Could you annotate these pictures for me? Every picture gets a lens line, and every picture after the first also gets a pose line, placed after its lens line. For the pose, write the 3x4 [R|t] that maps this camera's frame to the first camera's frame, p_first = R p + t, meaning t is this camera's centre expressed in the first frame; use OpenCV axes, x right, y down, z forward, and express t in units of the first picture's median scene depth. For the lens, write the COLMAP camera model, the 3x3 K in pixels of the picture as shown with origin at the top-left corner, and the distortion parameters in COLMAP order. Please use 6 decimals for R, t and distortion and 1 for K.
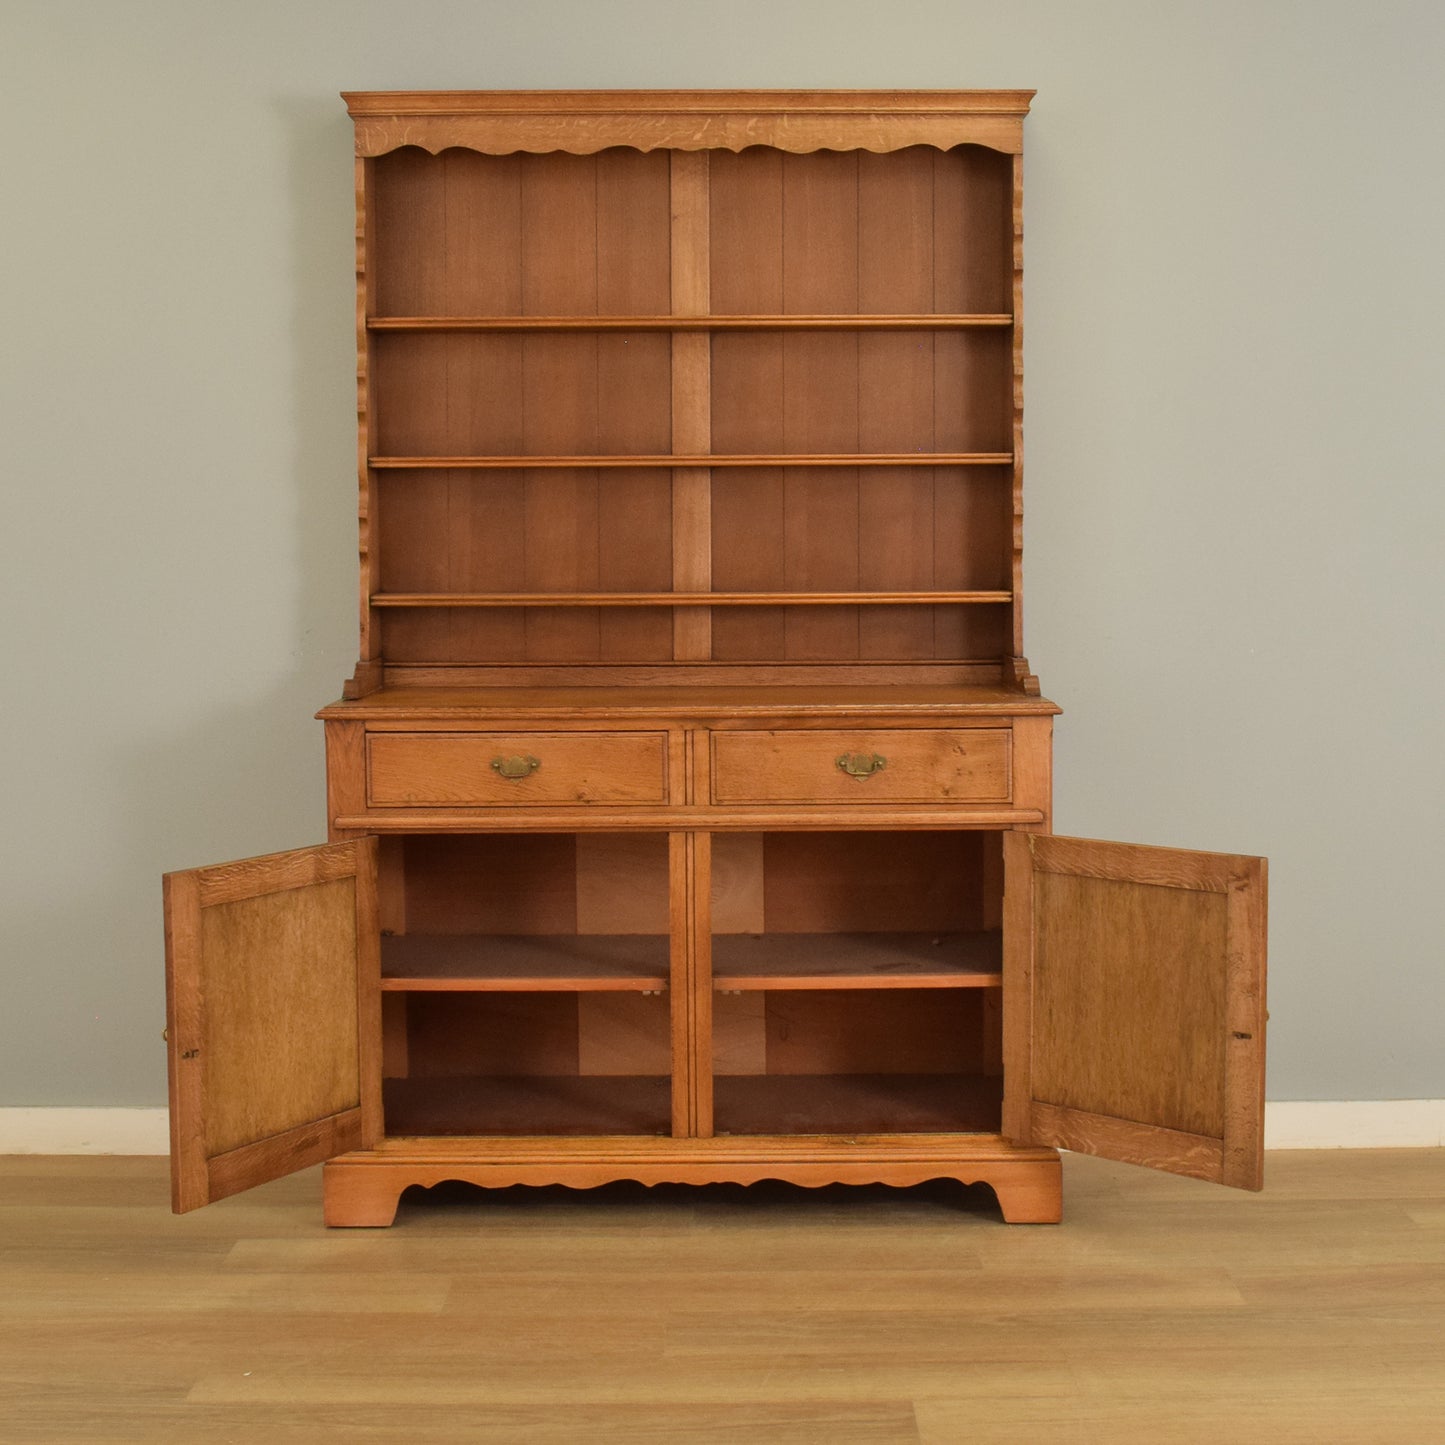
lens RADIAL K [[2394.3, 0, 718.4], [0, 2394.3, 678.7], [0, 0, 1]] dist [-0.093670, 0.000000]
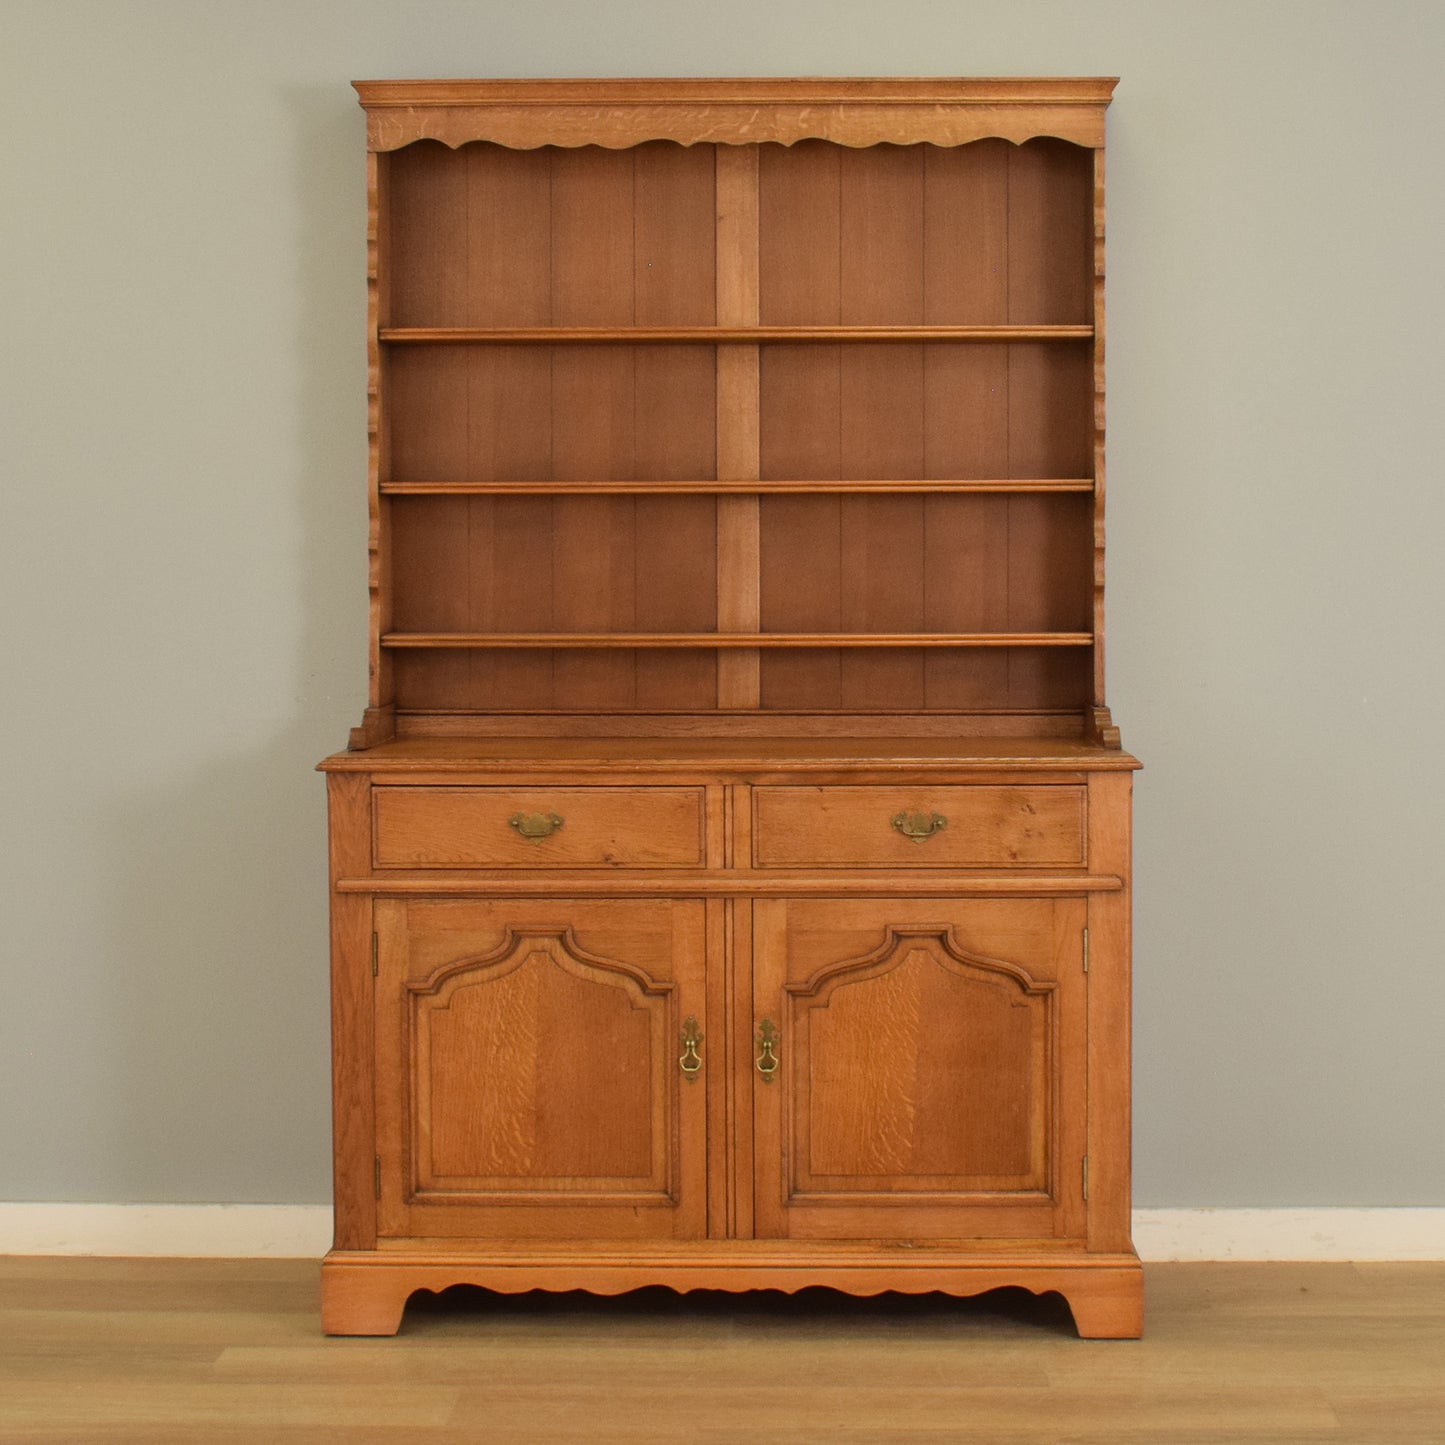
lens RADIAL K [[2783.4, 0, 756.4], [0, 2783.4, 658.4], [0, 0, 1]] dist [-0.091591, 0.000000]
pose [[0.999684, 0.003653, -0.024881, 0.024070], [-0.004352, 0.999595, -0.028115, 0.003109], [0.024768, 0.028214, 0.999295, -0.049653]]
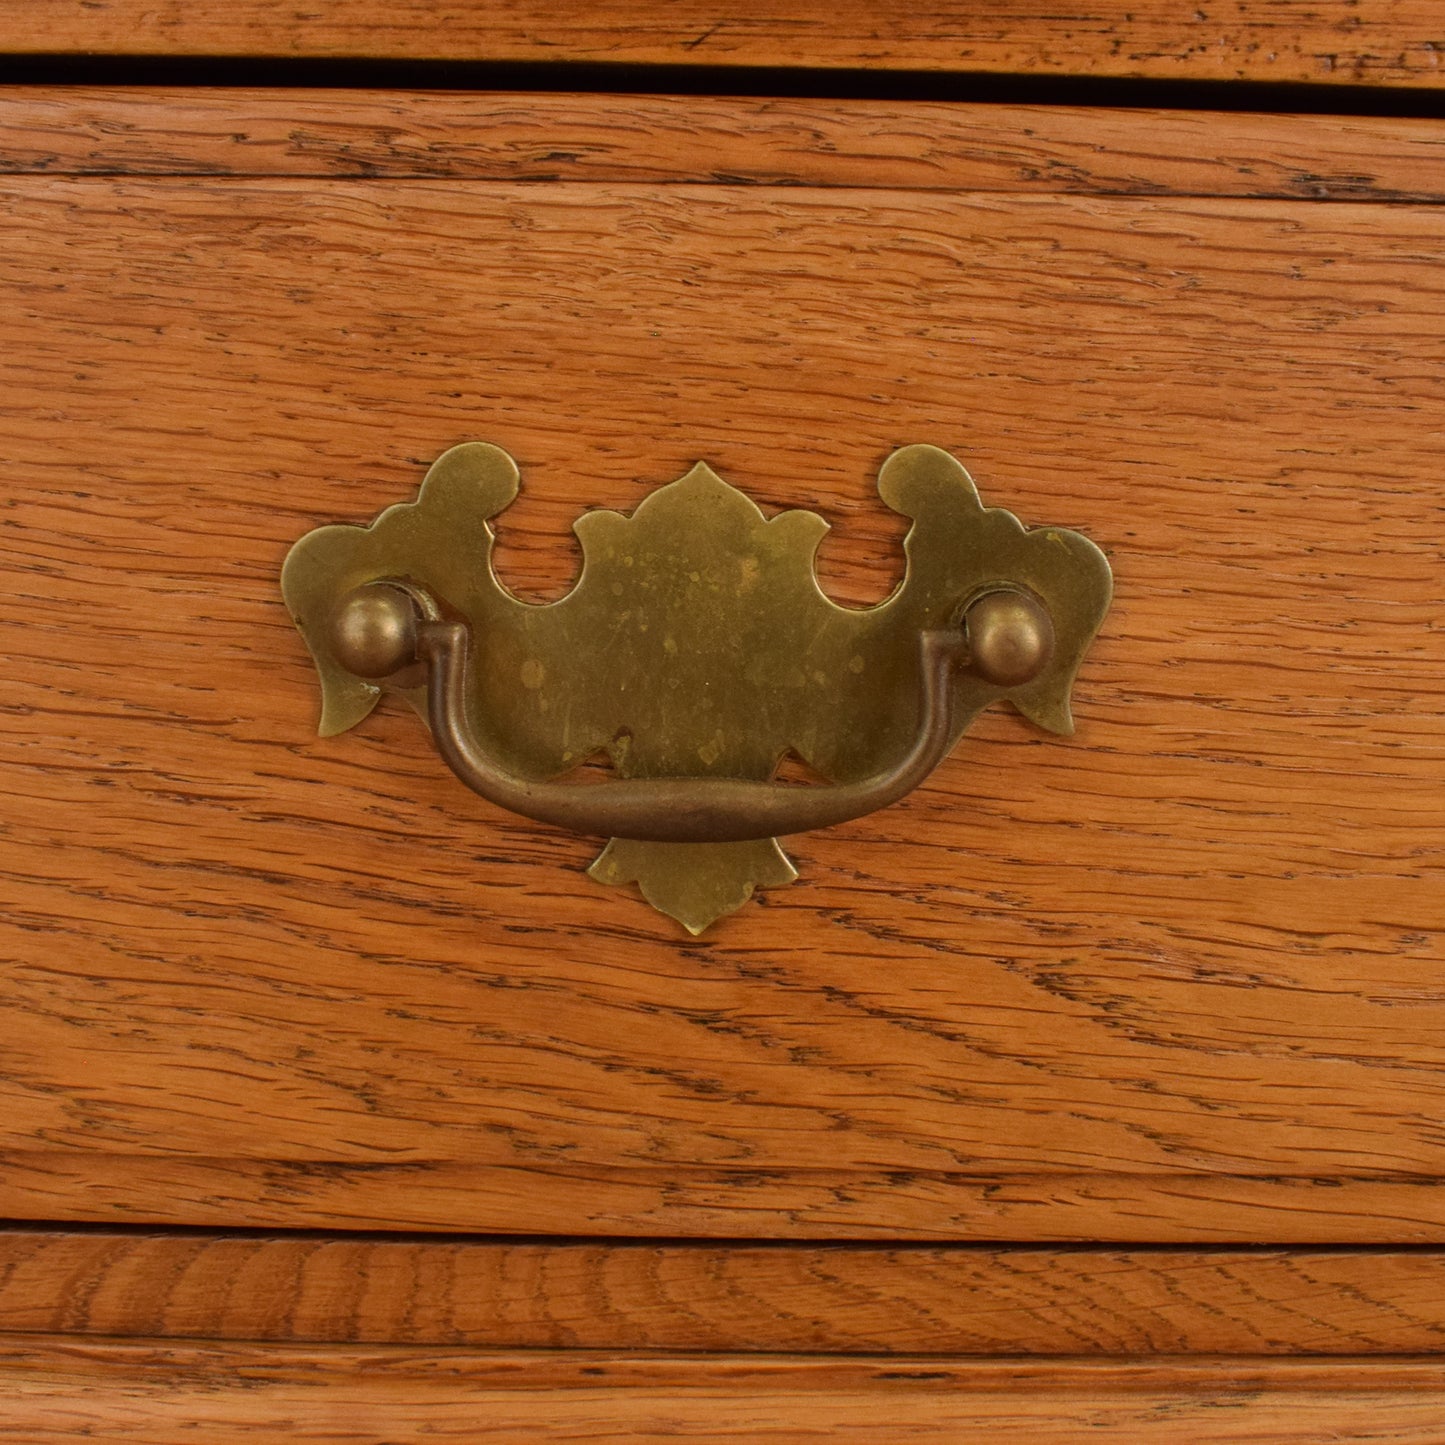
lens RADIAL K [[2654.3, 0, 730.5], [0, 2654.3, 718.7], [0, 0, 1]] dist [-0.094678, 0.000000]
pose [[0.999610, 0.026612, -0.008454, -0.082694], [-0.025033, 0.988237, 0.150867, 0.027948], [0.012369, -0.150597, 0.988518, 0.925896]]
